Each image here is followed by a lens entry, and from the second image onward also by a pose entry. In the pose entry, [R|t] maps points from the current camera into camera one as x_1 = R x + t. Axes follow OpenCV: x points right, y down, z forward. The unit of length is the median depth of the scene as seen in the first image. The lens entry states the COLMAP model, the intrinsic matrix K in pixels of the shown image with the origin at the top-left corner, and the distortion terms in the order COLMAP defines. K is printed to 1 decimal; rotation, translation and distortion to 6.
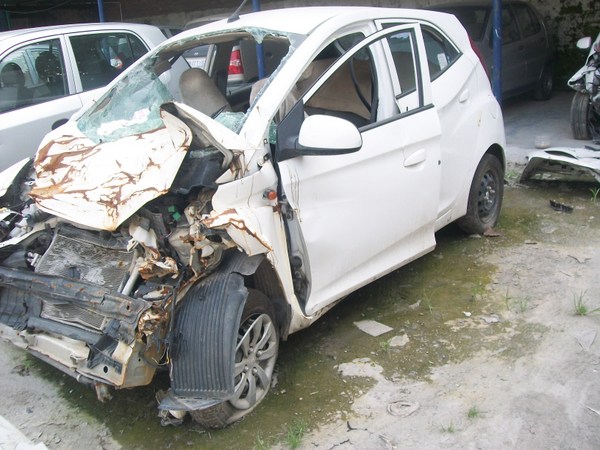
lens RADIAL K [[635.1, 0, 300.0], [0, 635.1, 225.0], [0, 0, 1]] dist [-0.175942, 0.147063]
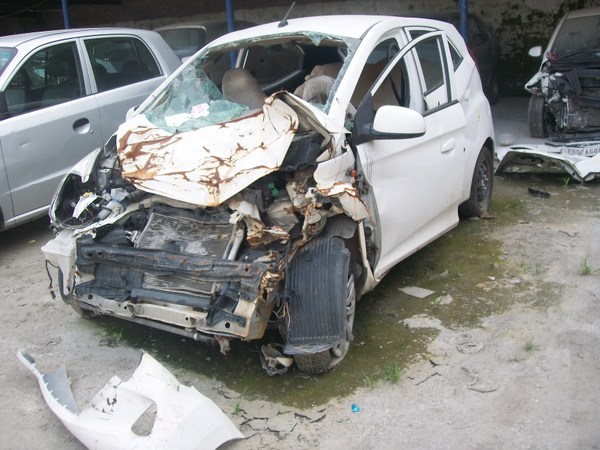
lens RADIAL K [[635.1, 0, 300.0], [0, 635.1, 225.0], [0, 0, 1]] dist [-0.175942, 0.147063]
pose [[0.992264, -0.023968, 0.121813, -0.257195], [0.025950, 0.999555, -0.014709, 0.056563], [-0.121406, 0.017756, 0.992444, -0.133652]]
